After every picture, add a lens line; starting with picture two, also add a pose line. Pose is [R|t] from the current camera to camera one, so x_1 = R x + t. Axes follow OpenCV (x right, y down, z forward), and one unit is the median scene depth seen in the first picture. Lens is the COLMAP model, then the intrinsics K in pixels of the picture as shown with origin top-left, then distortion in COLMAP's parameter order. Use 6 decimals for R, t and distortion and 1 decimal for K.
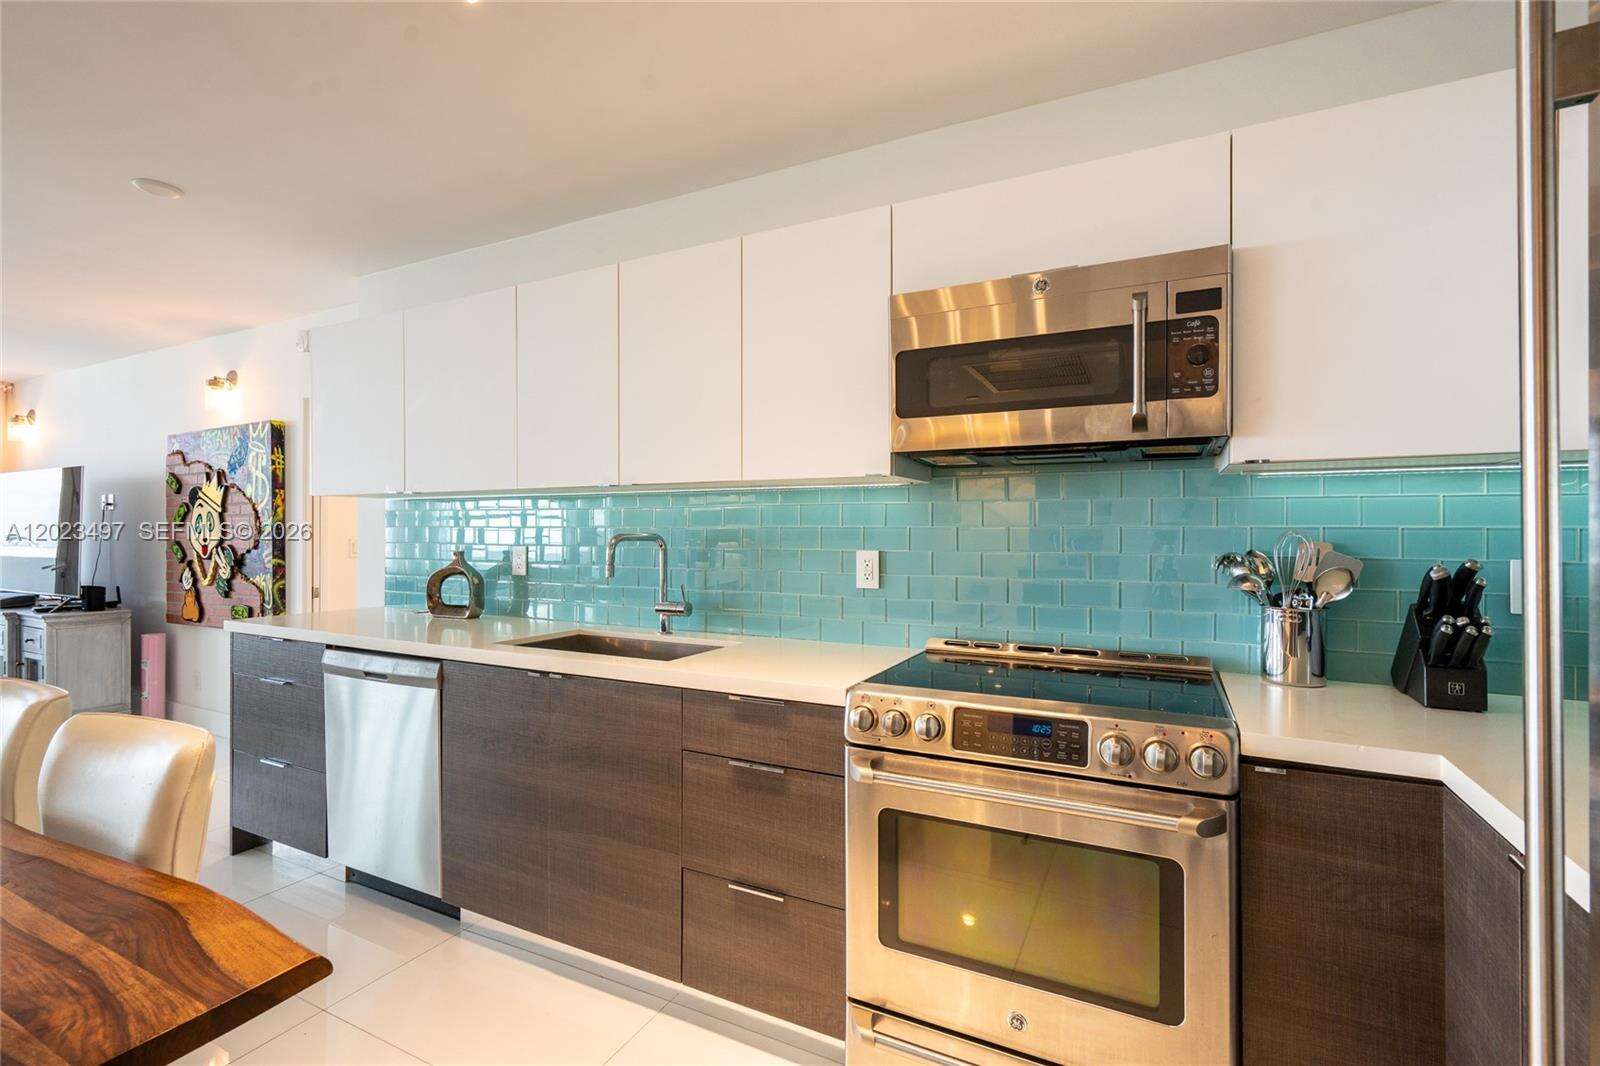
lens RADIAL K [[719.8, 0, 788.9], [0, 719.8, 532.1], [0, 0, 1]] dist [-0.010354, 0.005187]
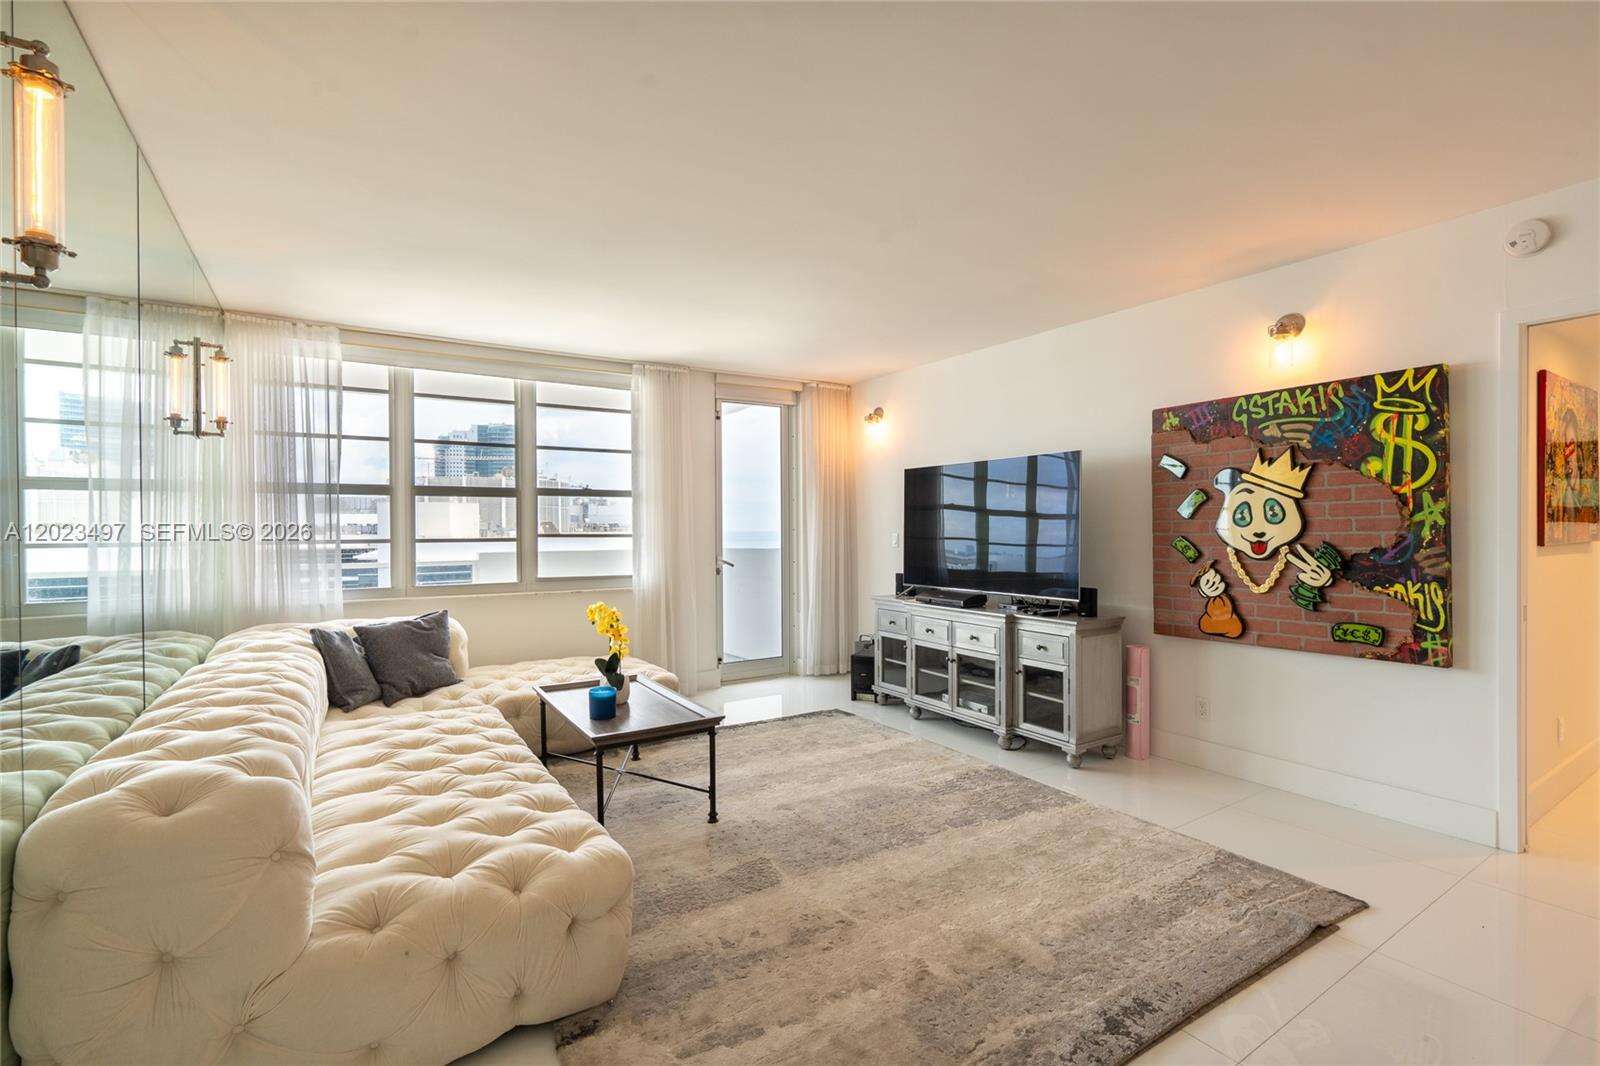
lens RADIAL K [[719.8, 0, 795.8], [0, 719.8, 532.6], [0, 0, 1]] dist [-0.010354, 0.005187]
pose [[0.861895, -0.003307, -0.507076, -1.582974], [0.008103, 0.999941, 0.007252, -0.002583], [0.507022, -0.010360, 0.861871, 0.126651]]
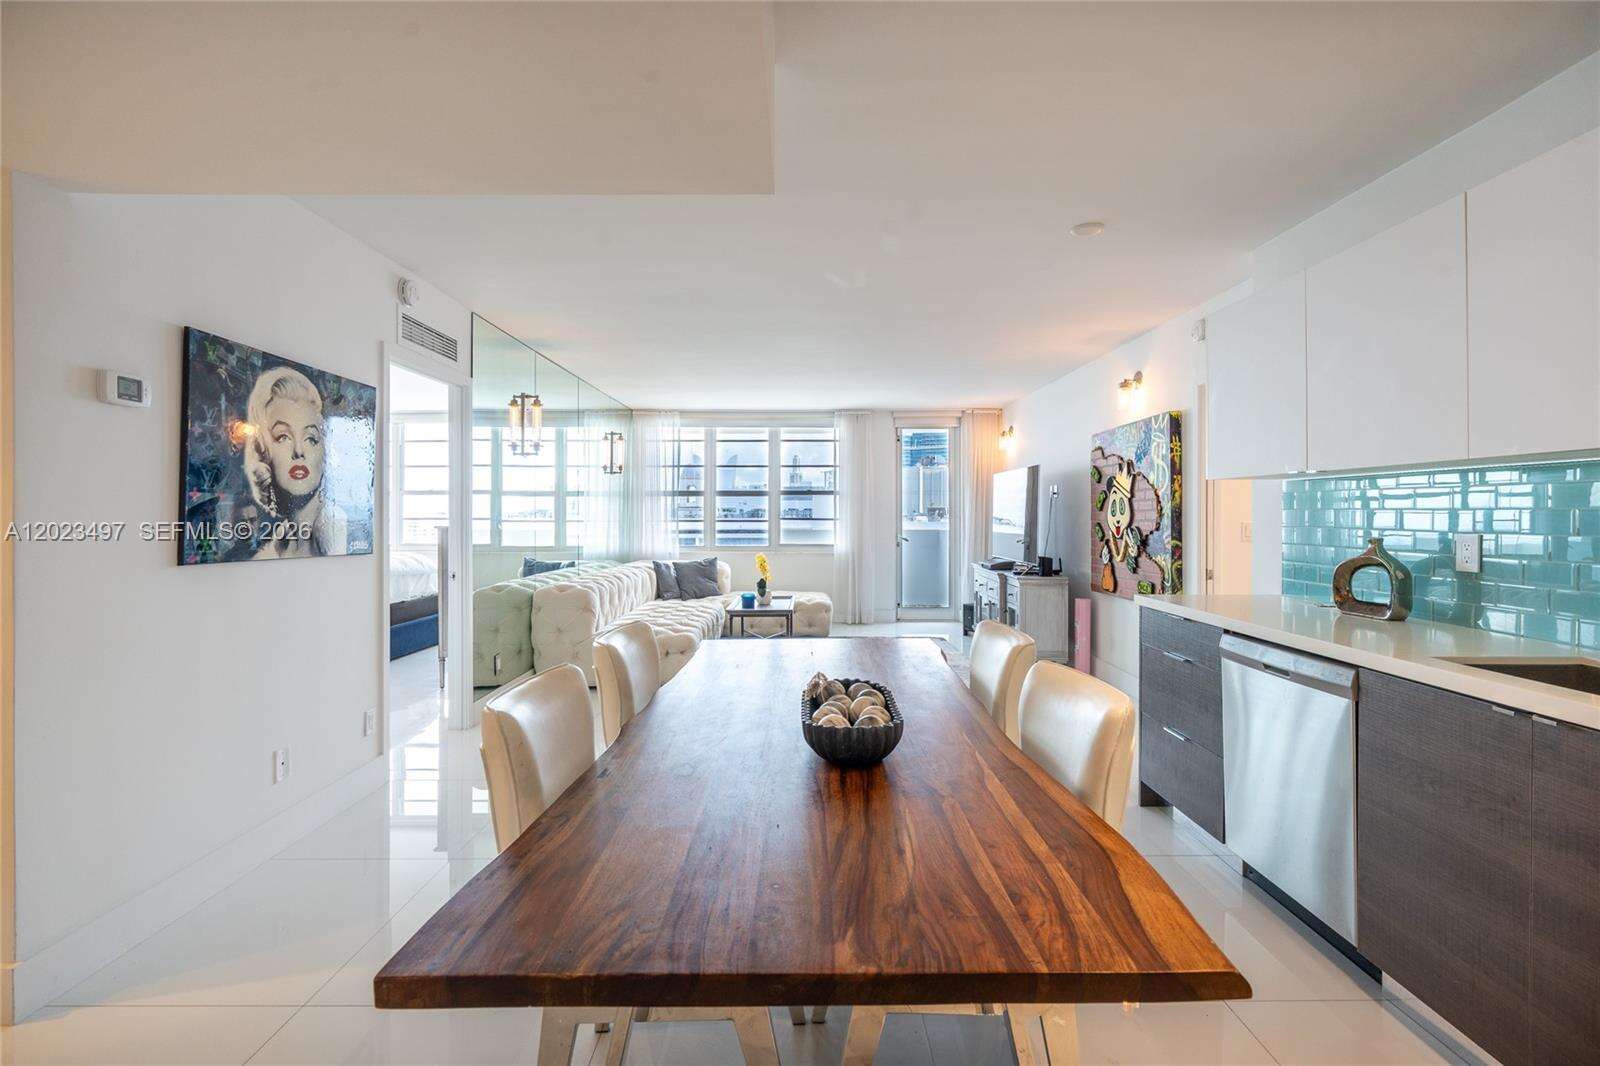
lens RADIAL K [[719.8, 0, 809.7], [0, 719.8, 520.3], [0, 0, 1]] dist [-0.010354, 0.005187]
pose [[0.466923, 0.005526, -0.884281, -0.032883], [0.002451, 0.999969, 0.007543, -0.003760], [0.884295, -0.005689, 0.466895, 0.024739]]
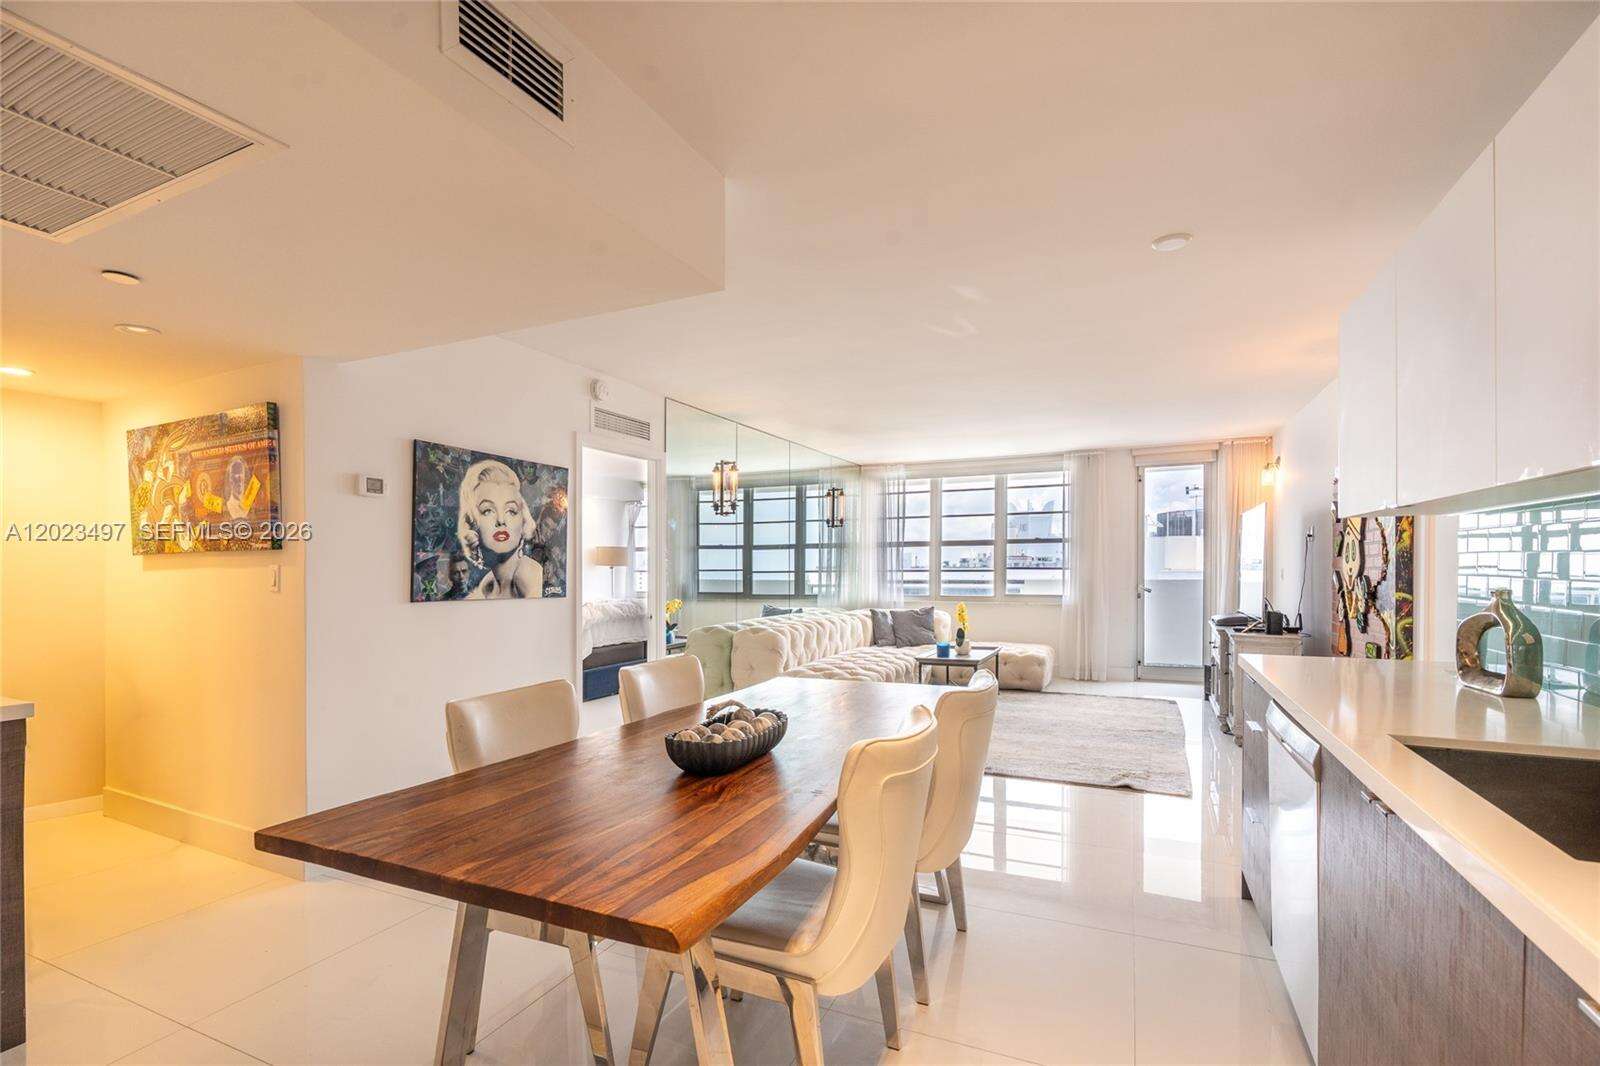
lens RADIAL K [[719.8, 0, 802.6], [0, 719.8, 595.0], [0, 0, 1]] dist [-0.010354, 0.005187]
pose [[0.048942, 0.038141, -0.998073, 0.181025], [0.009833, 0.999204, 0.038666, 0.000096], [0.998753, -0.011706, 0.048528, 0.425030]]
